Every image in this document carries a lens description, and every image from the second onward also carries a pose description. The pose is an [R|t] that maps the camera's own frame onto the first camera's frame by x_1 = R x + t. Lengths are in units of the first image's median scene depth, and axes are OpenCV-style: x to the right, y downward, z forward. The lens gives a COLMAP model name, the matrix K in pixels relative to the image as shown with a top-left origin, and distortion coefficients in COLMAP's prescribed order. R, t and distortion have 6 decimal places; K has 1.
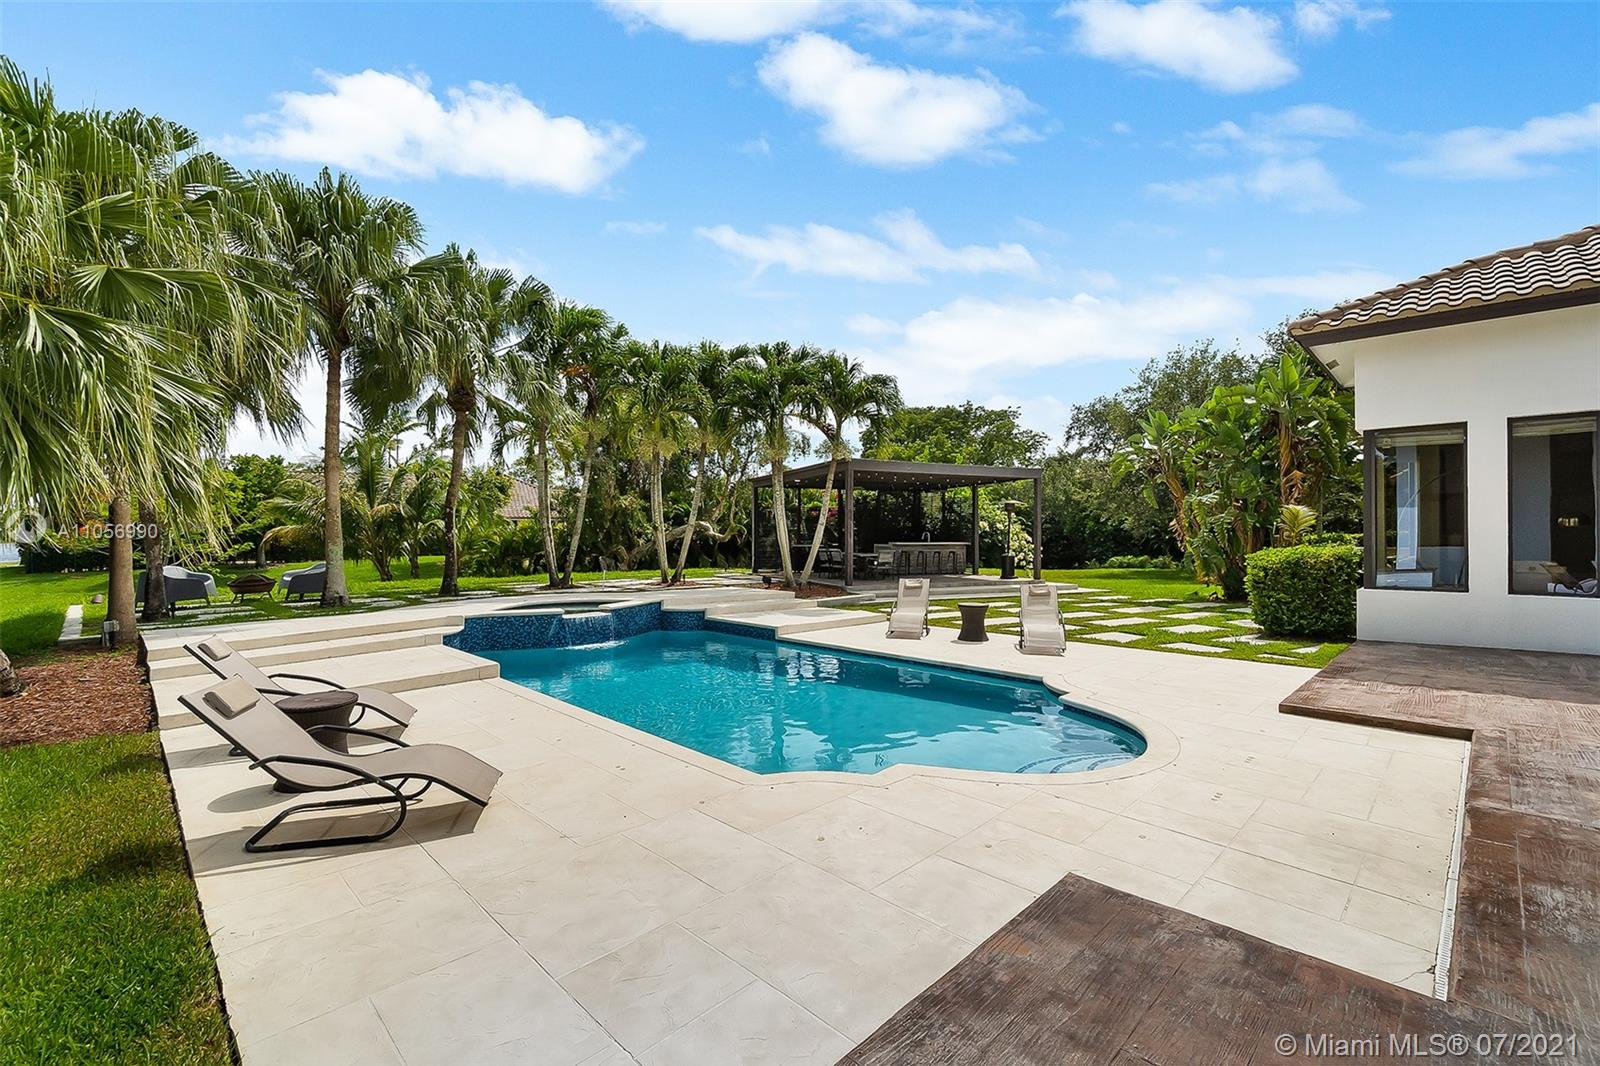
lens RADIAL K [[683.9, 0, 796.2], [0, 683.9, 525.7], [0, 0, 1]] dist [-0.007173, 0.000004]
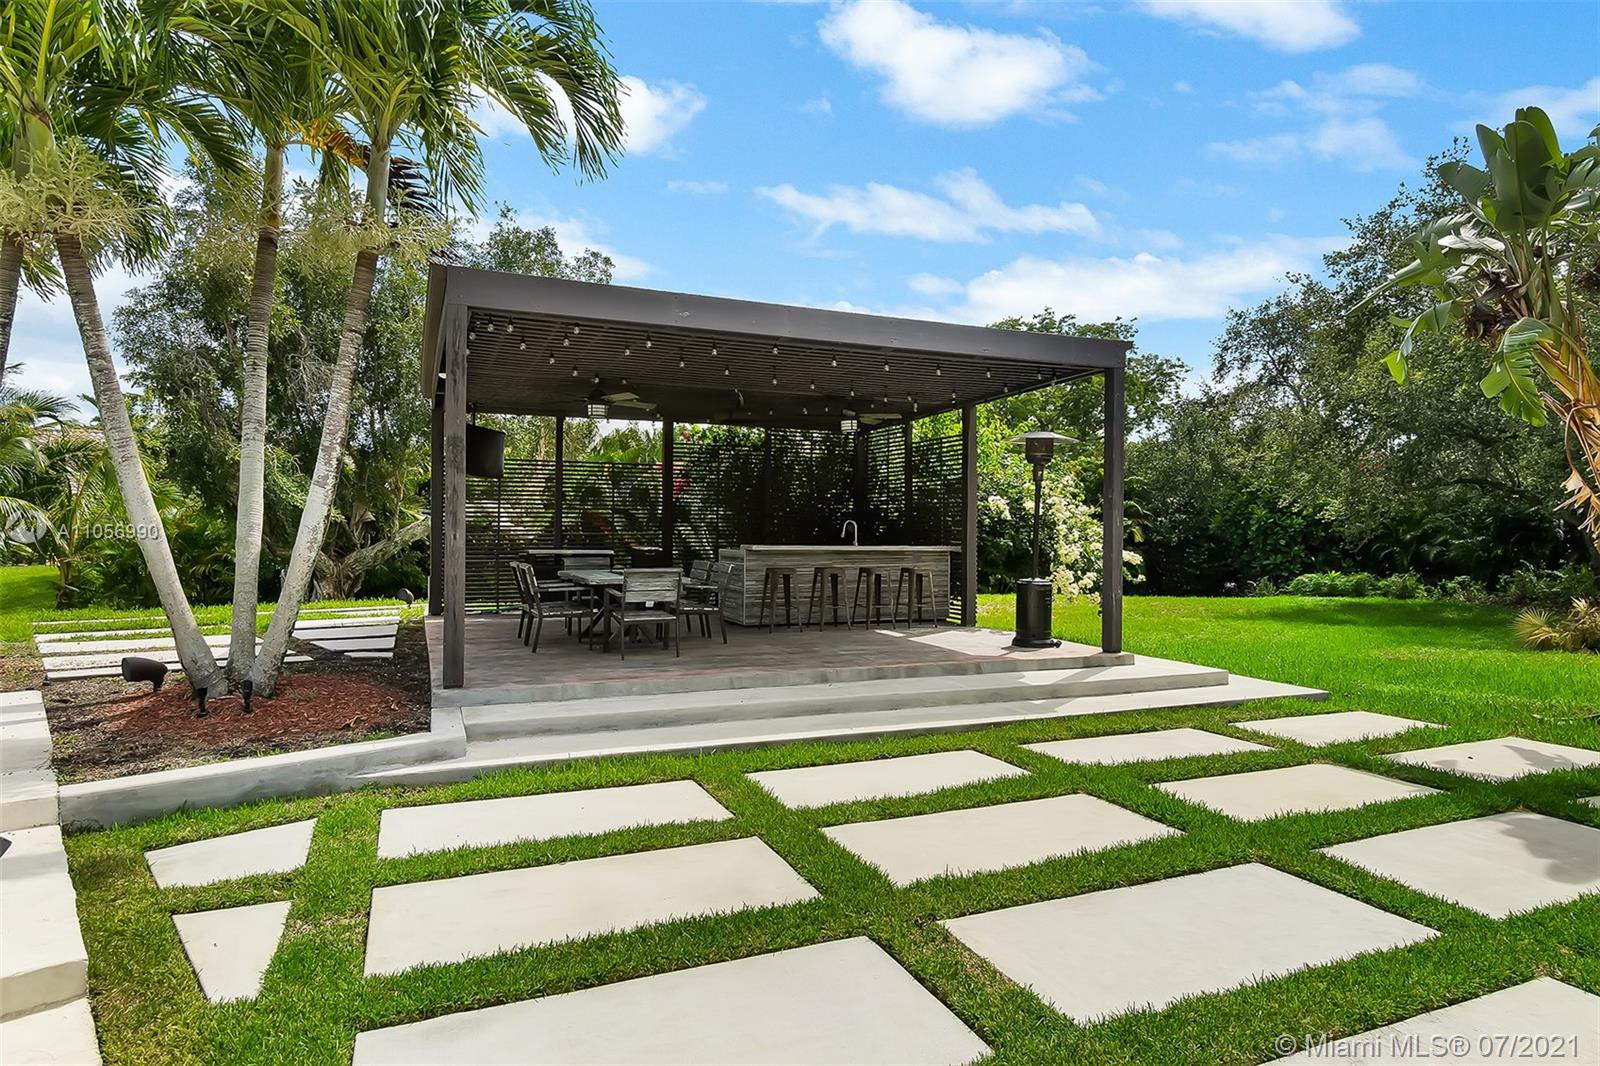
lens RADIAL K [[901.5, 0, 809.3], [0, 901.5, 520.3], [0, 0, 1]] dist [0.000457, 0.000801]
pose [[0.998443, 0.002646, -0.055717, 0.265302], [-0.002792, 0.999993, -0.002537, 0.014344], [0.055710, 0.002688, 0.998443, 0.618344]]
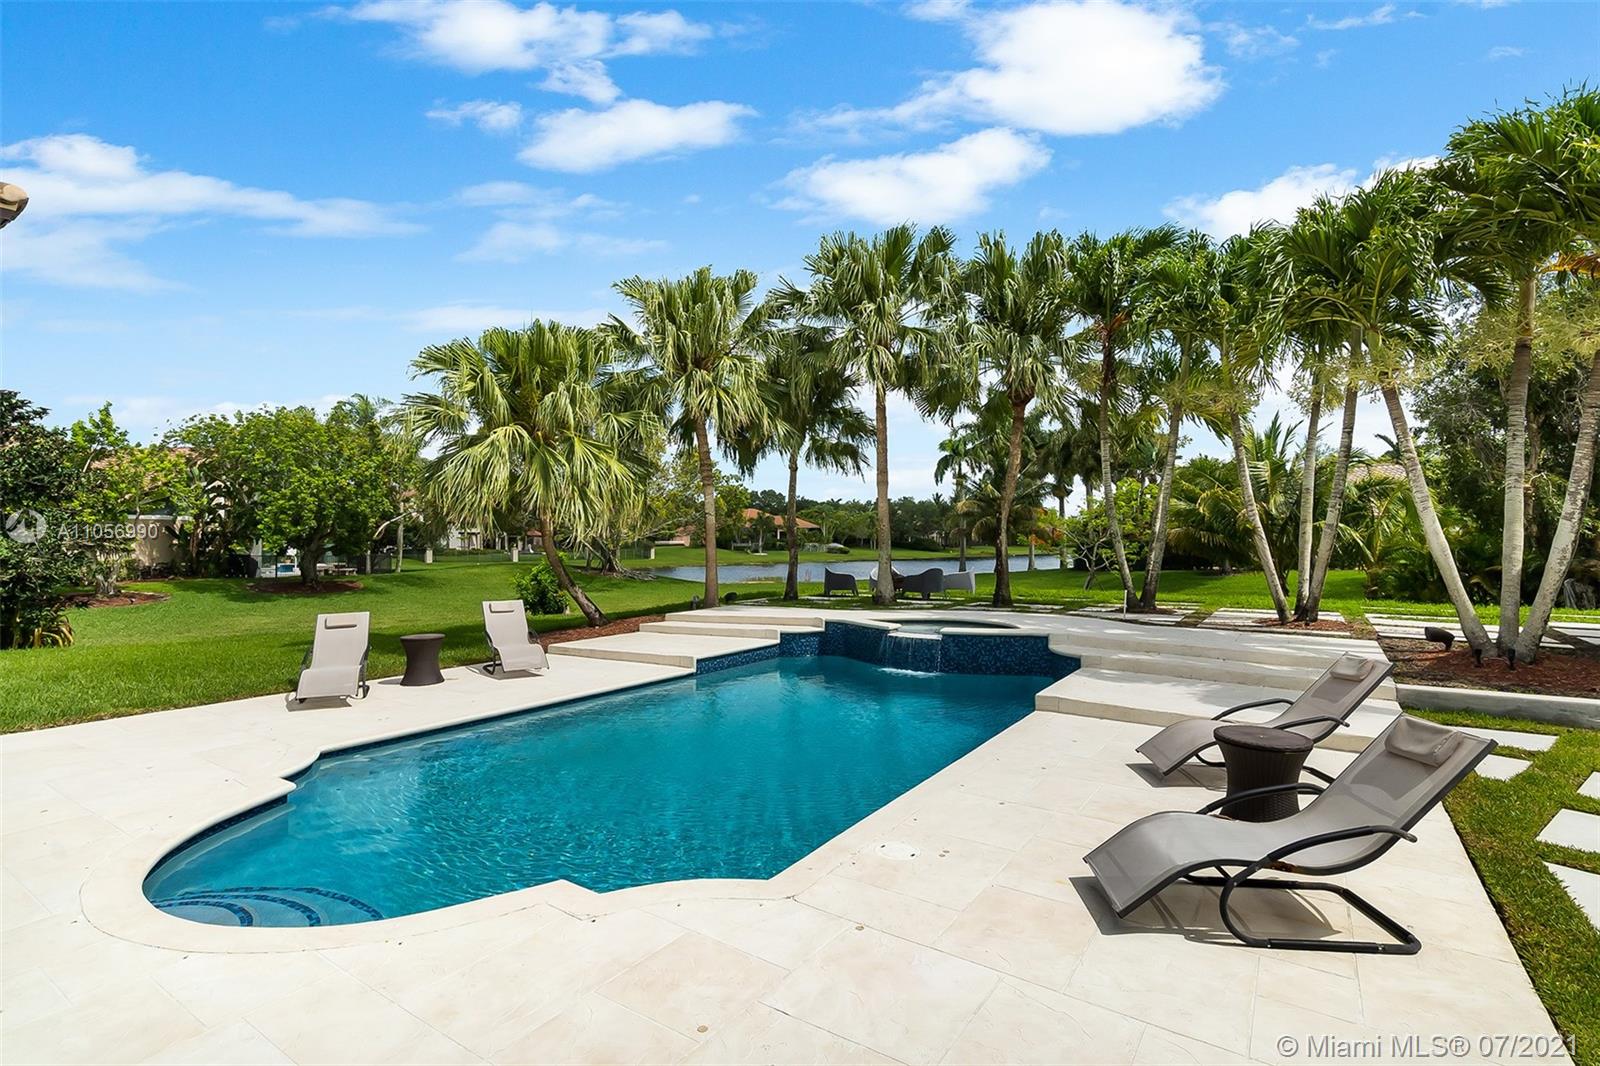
lens RADIAL K [[751.0, 0, 800.0], [0, 751.0, 533.0], [0, 0, 1]] dist [-0.001077, -0.000219]
pose [[0.181363, -0.012451, -0.983337, 0.391747], [0.011903, 0.999874, -0.010465, 0.006883], [0.983344, -0.009807, 0.181488, 0.458751]]
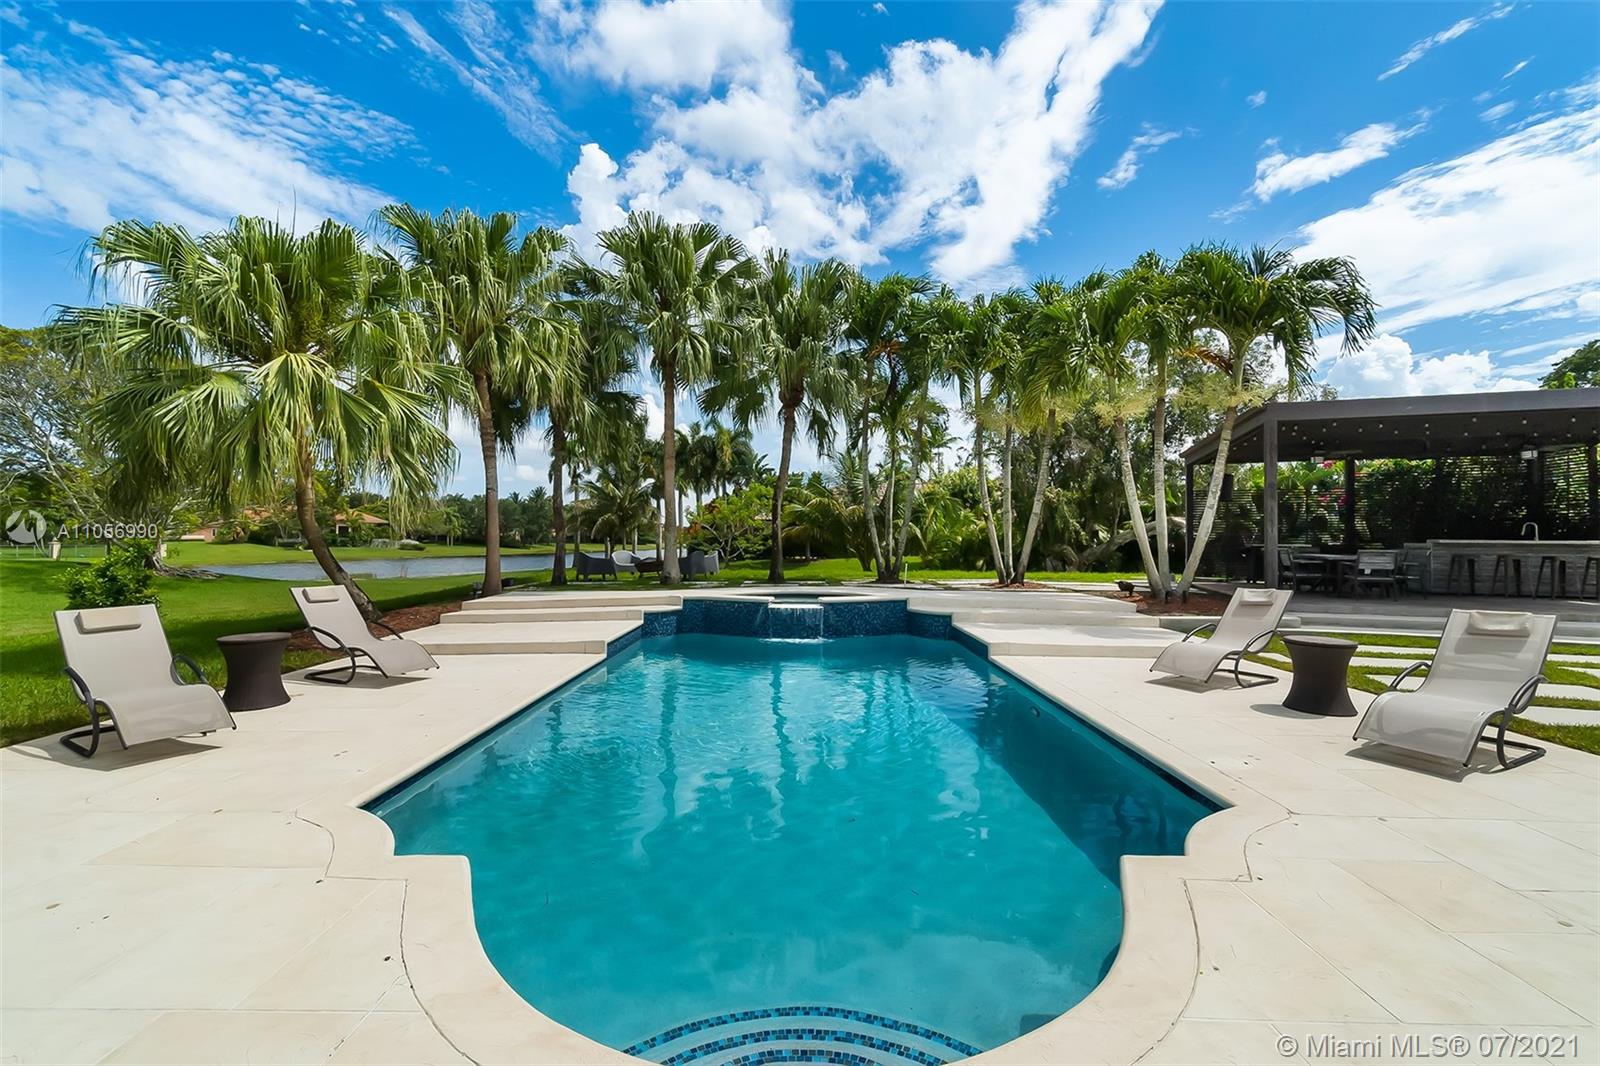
lens RADIAL K [[683.9, 0, 796.2], [0, 683.9, 525.7], [0, 0, 1]] dist [-0.007173, 0.000004]
pose [[0.692144, -0.013629, -0.721631, 0.236842], [0.003949, 0.999878, -0.015097, 0.024021], [0.721749, 0.007599, 0.692113, 0.242813]]
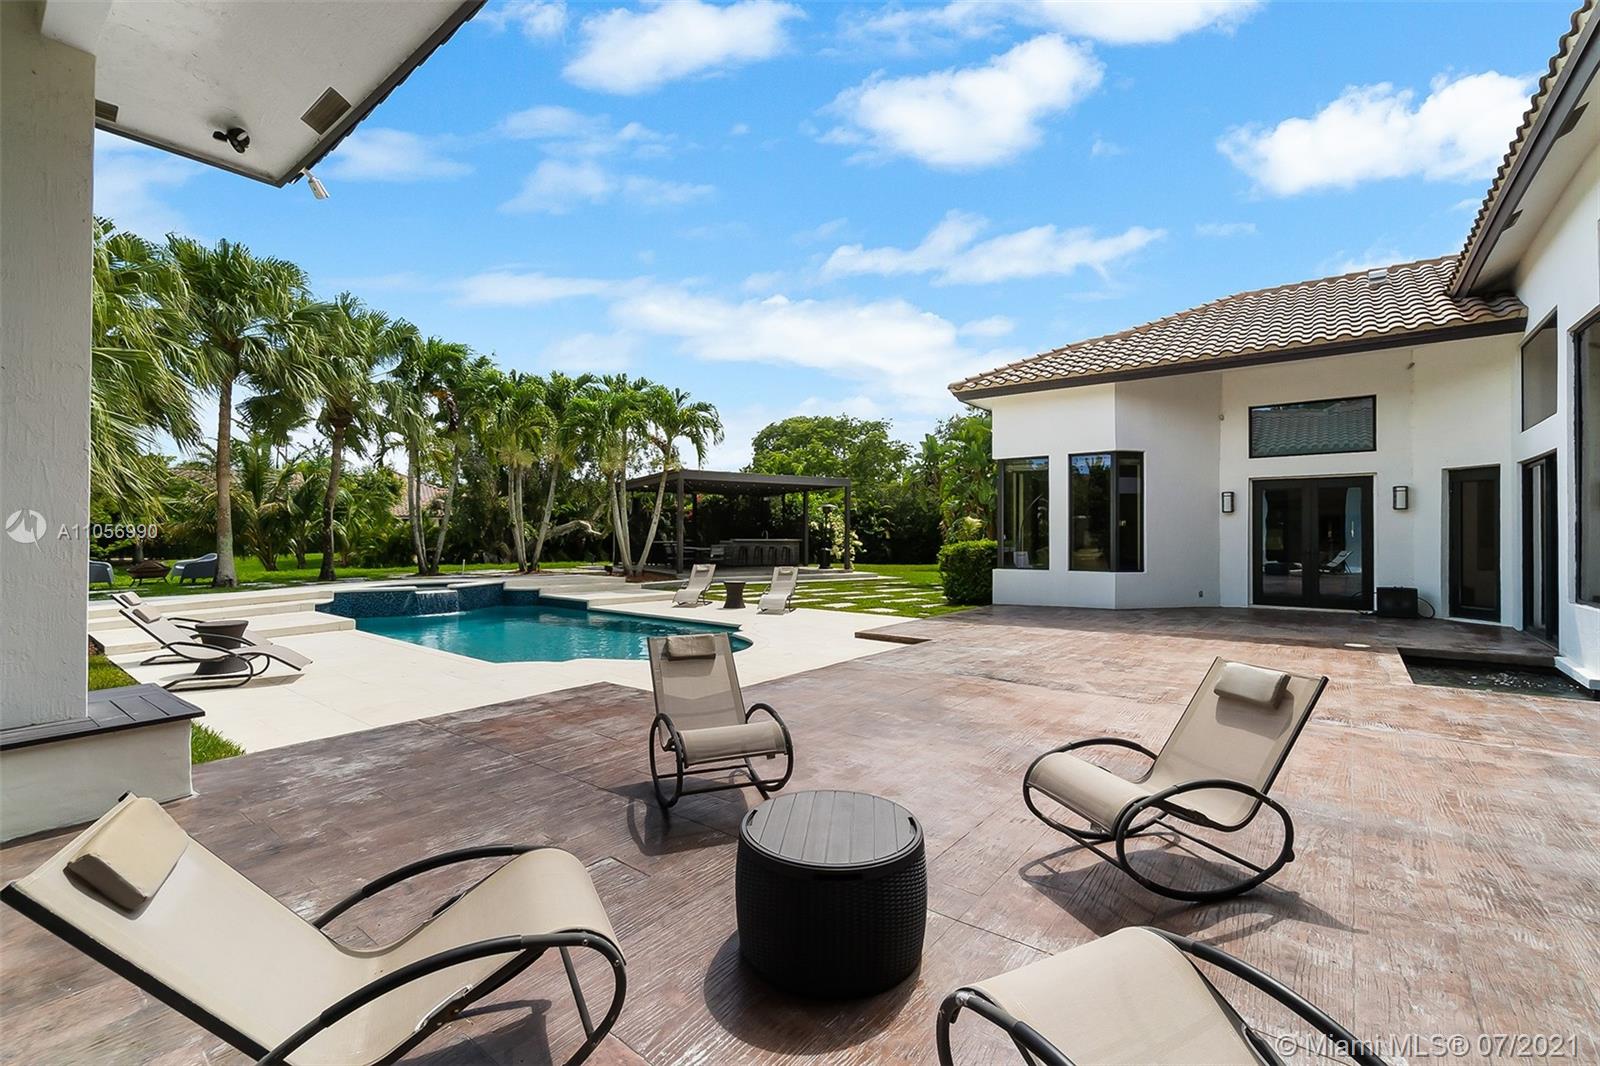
lens RADIAL K [[683.9, 0, 796.2], [0, 683.9, 525.7], [0, 0, 1]] dist [-0.007173, 0.000004]
pose [[0.993627, 0.004143, 0.112639, 0.150206], [-0.004055, 0.999991, -0.001006, 0.002384], [-0.112642, 0.000543, 0.993636, -0.243874]]
